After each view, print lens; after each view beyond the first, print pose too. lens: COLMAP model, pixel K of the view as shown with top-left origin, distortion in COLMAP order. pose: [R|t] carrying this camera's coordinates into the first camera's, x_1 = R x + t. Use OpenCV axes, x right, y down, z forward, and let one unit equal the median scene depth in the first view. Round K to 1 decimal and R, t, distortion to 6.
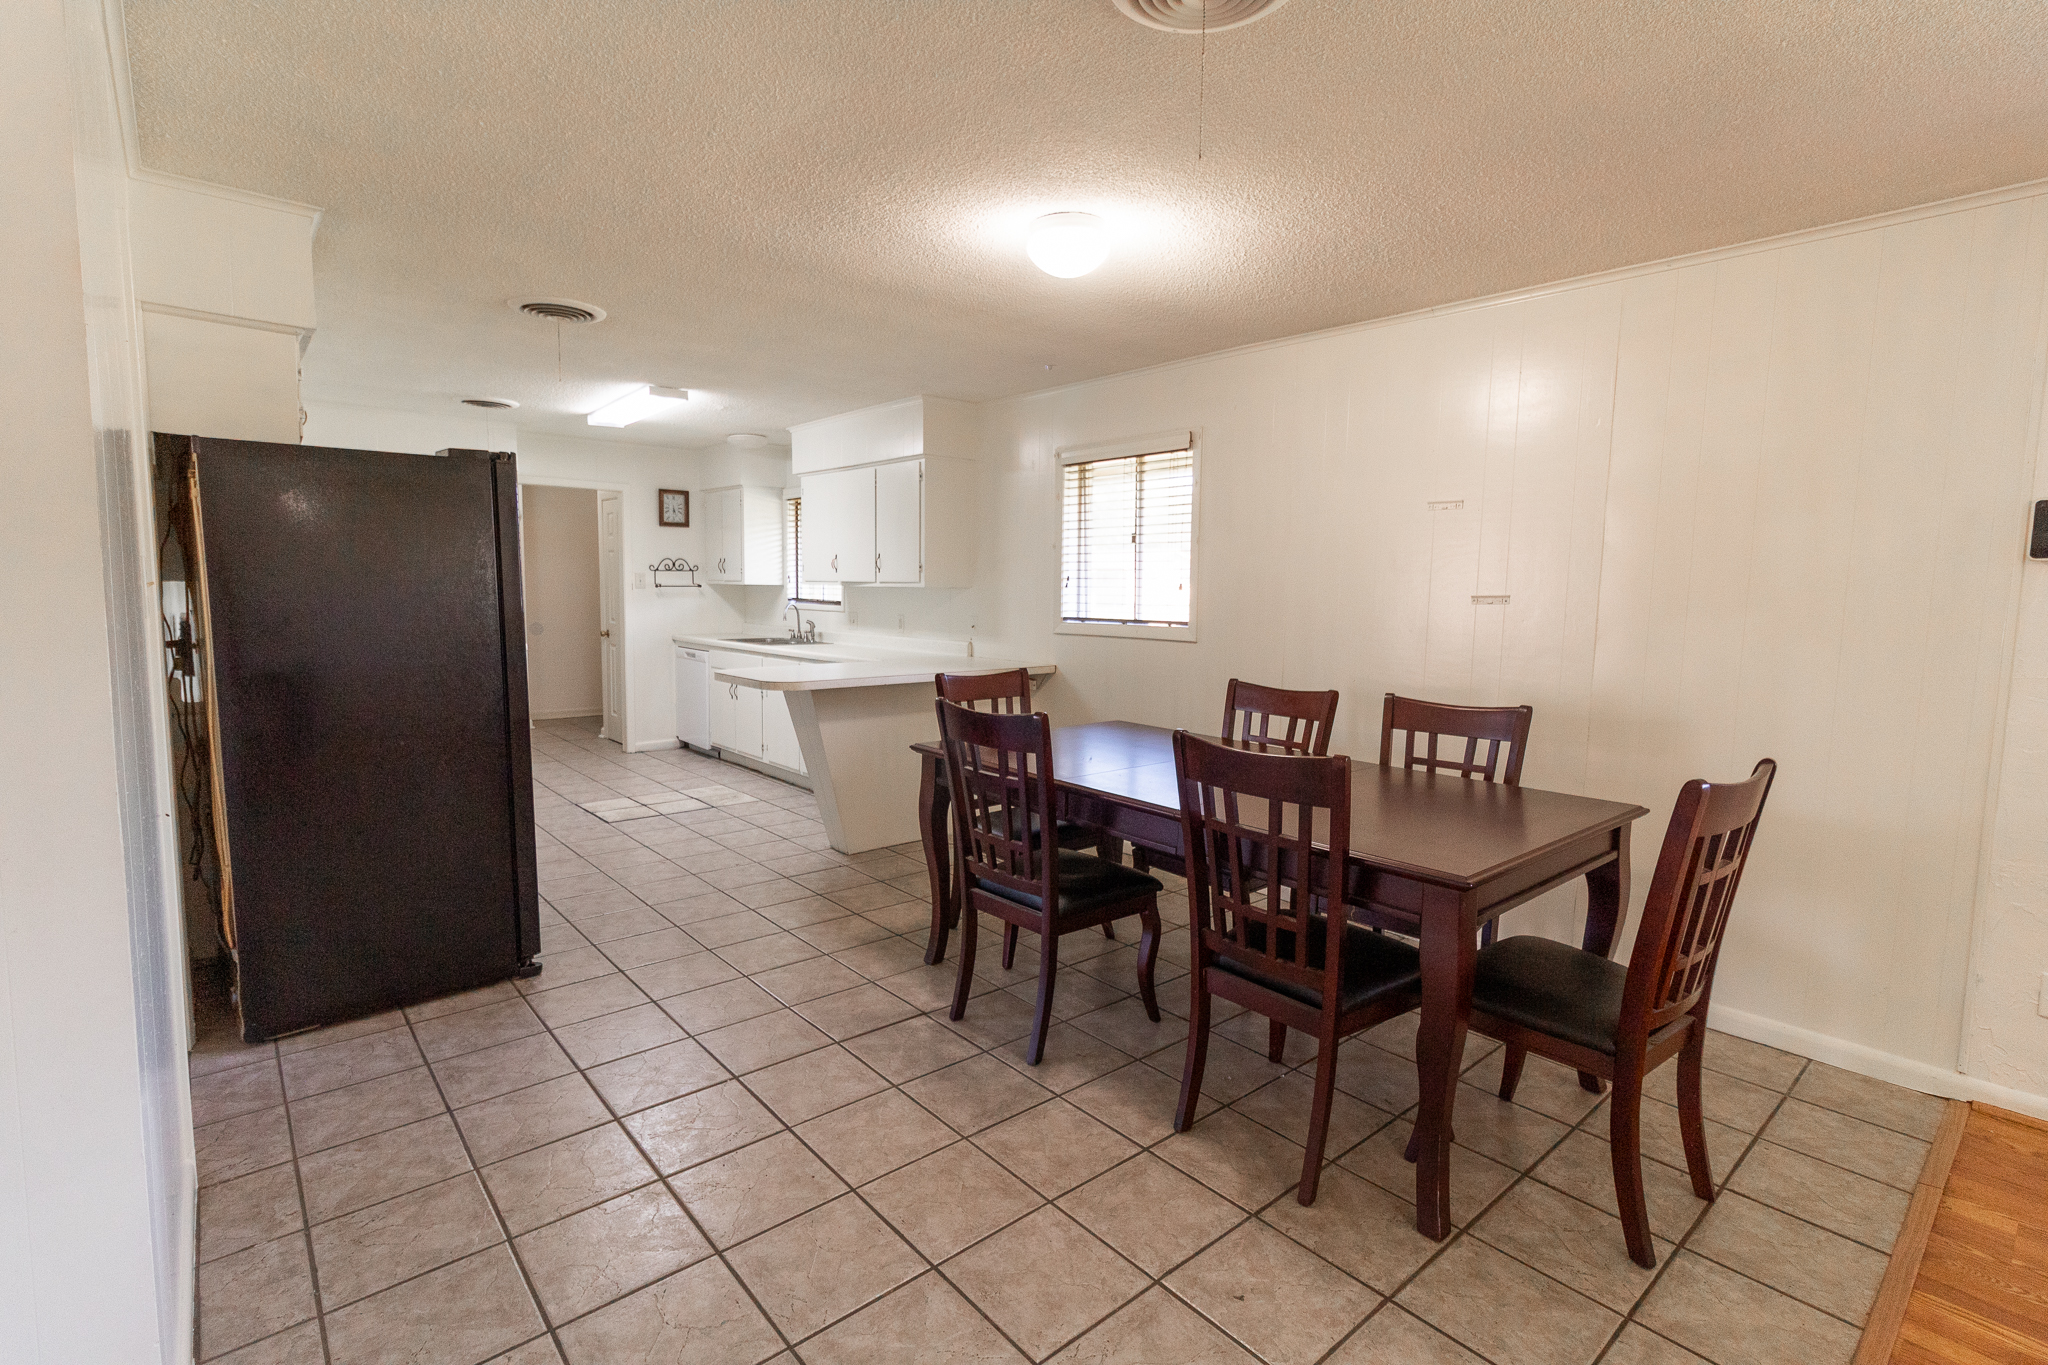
lens RADIAL K [[951.5, 0, 1027.3], [0, 951.5, 681.0], [0, 0, 1]] dist [-0.000966, 0.001144]
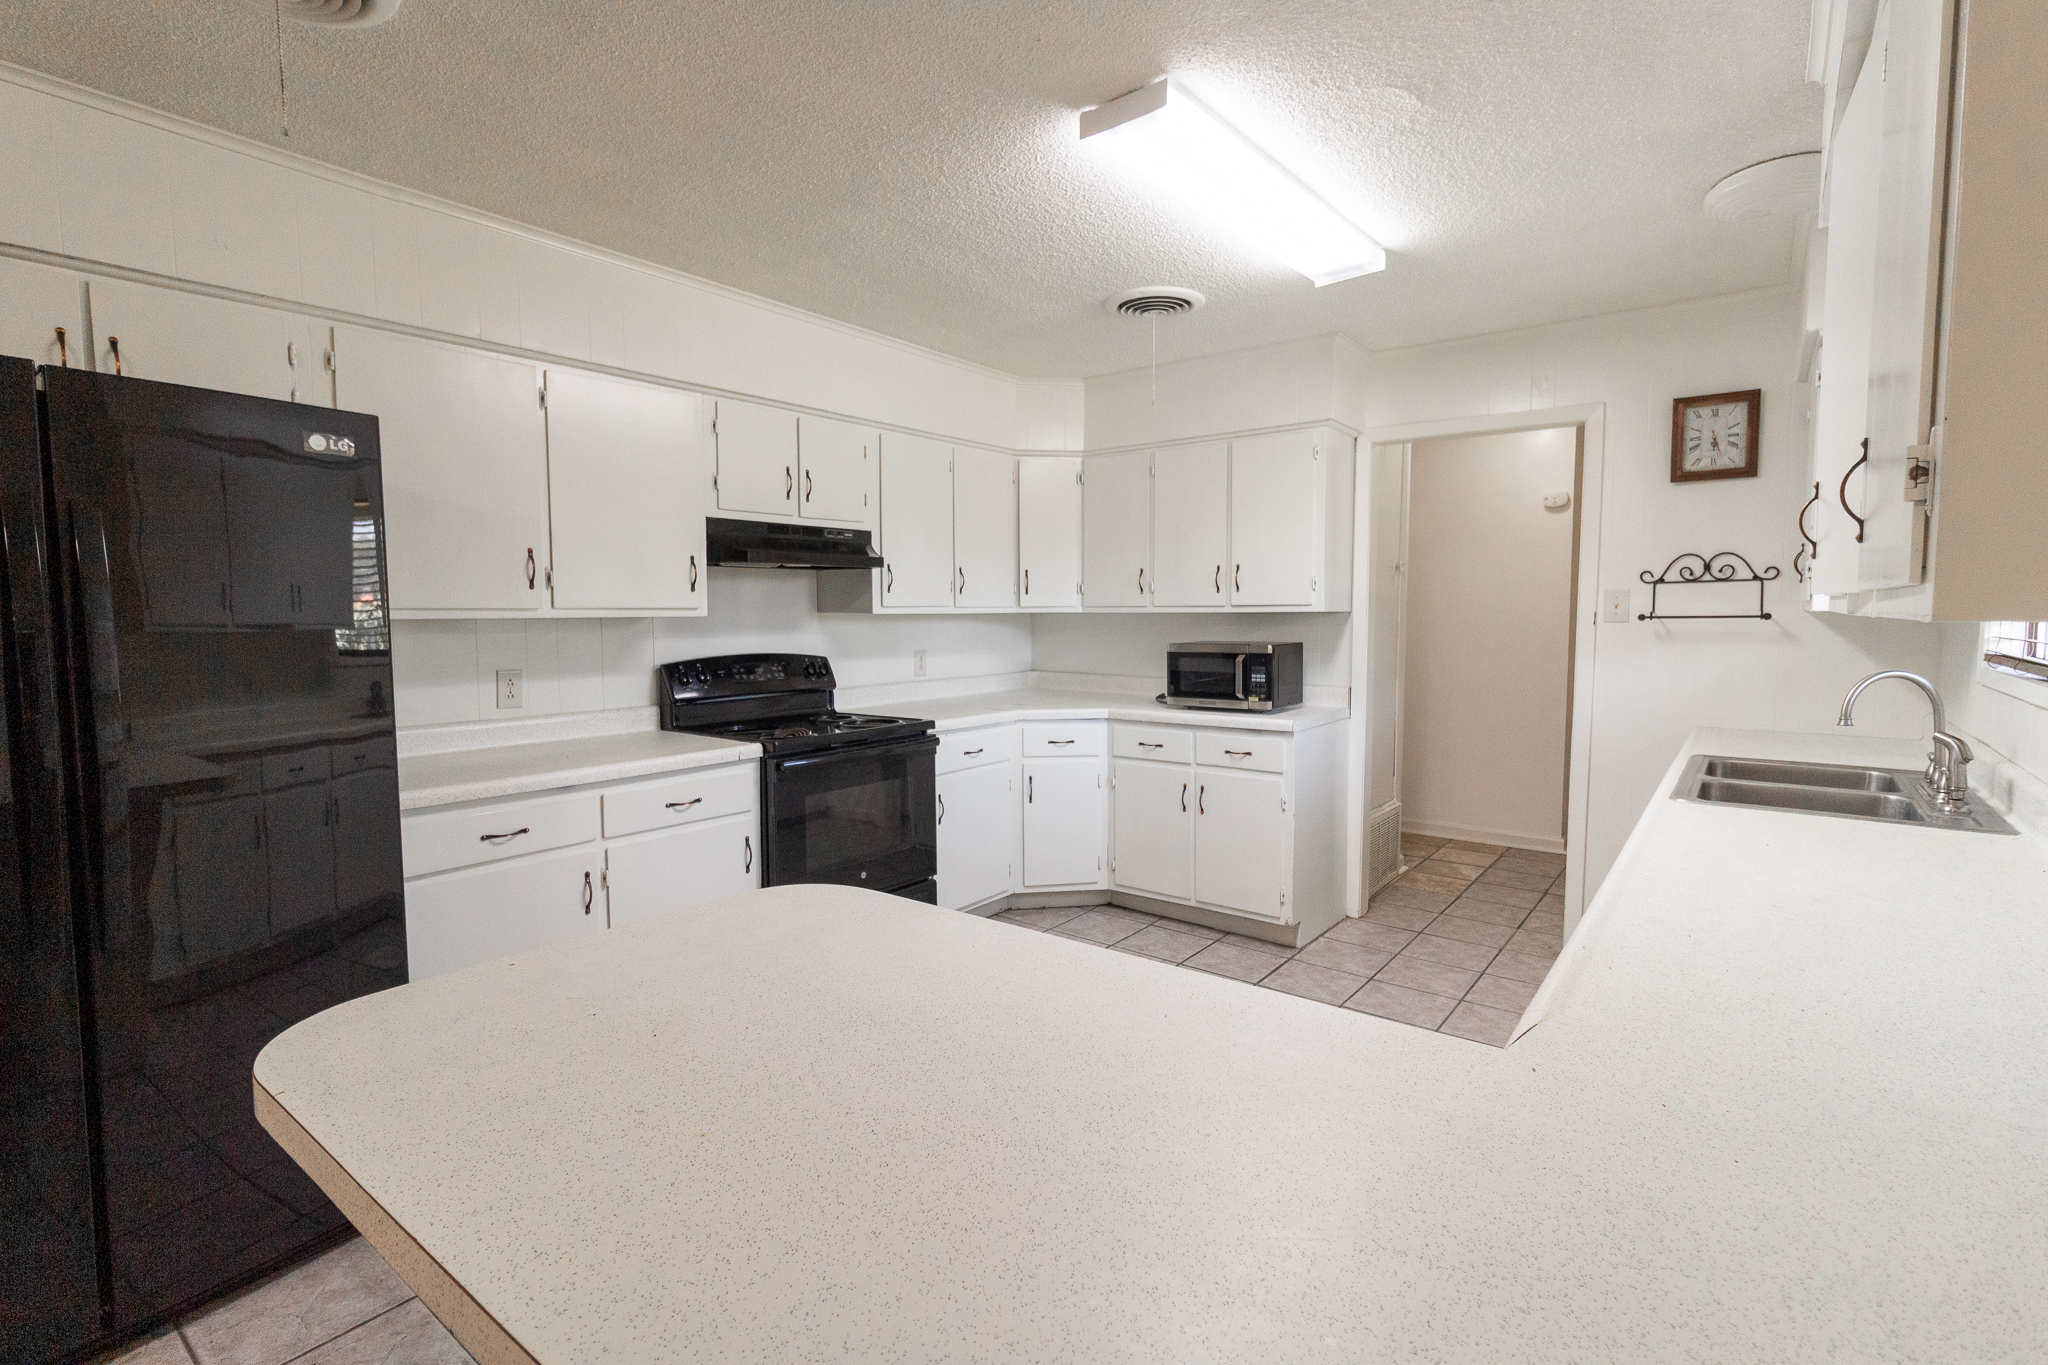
lens RADIAL K [[951.5, 0, 1036.2], [0, 951.5, 668.3], [0, 0, 1]] dist [-0.000966, 0.001144]
pose [[0.194206, 0.053107, -0.979522, -0.002982], [-0.098238, 0.994567, 0.034445, -0.123724], [0.976029, 0.089537, 0.198368, 1.245602]]
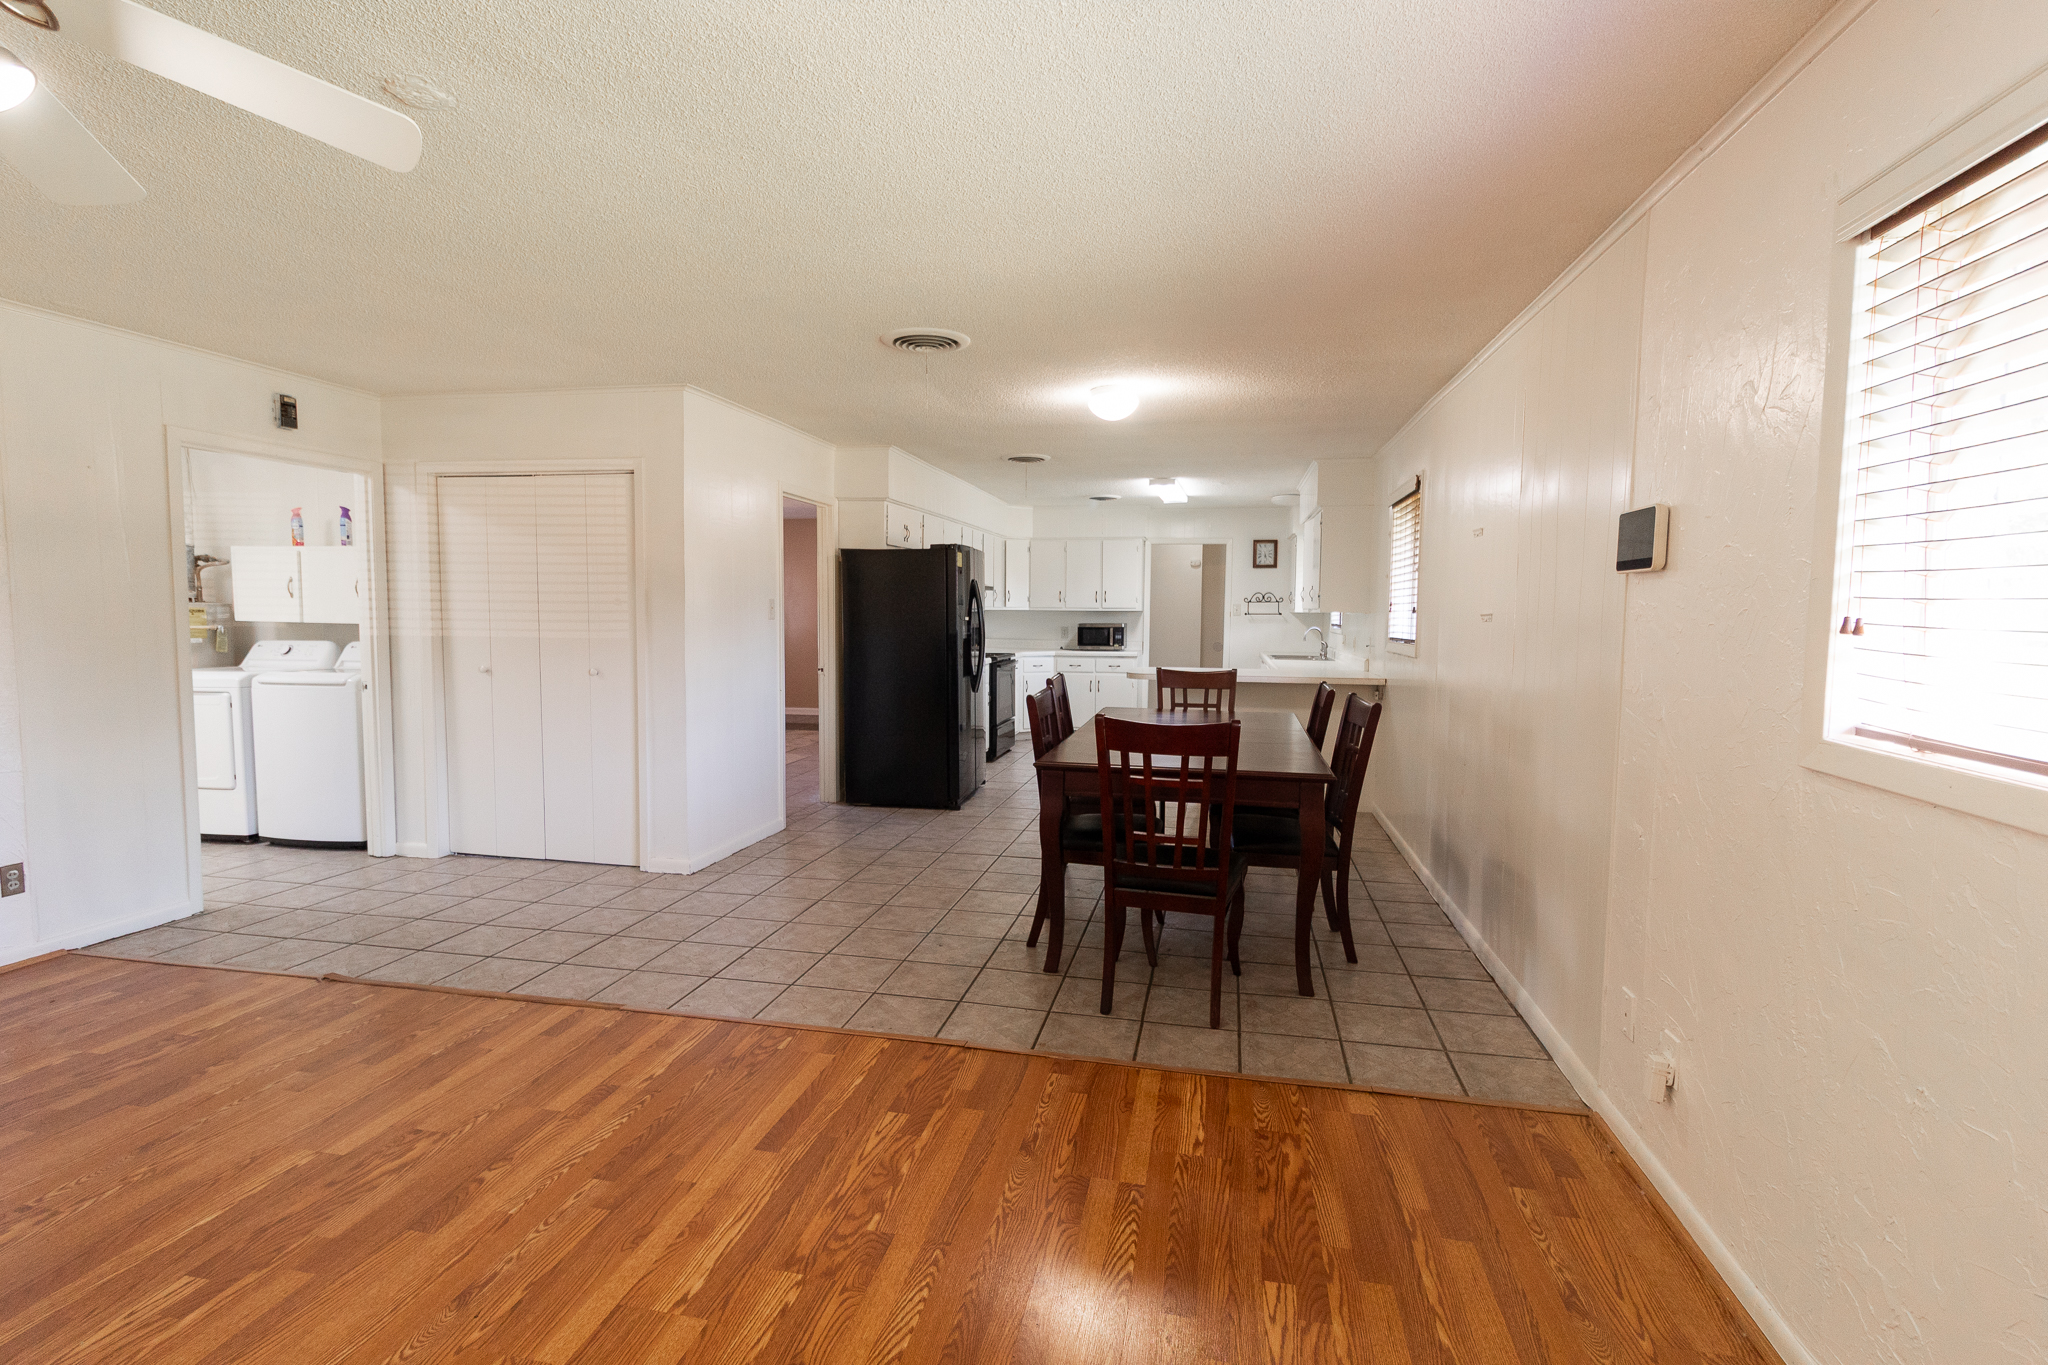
lens RADIAL K [[951.5, 0, 1028.9], [0, 951.5, 671.9], [0, 0, 1]] dist [-0.000966, 0.001144]
pose [[0.608832, 0.049817, -0.791733, 0.942122], [-0.086124, 0.996278, -0.003541, 0.023049], [0.788610, 0.070343, 0.610857, -0.077747]]
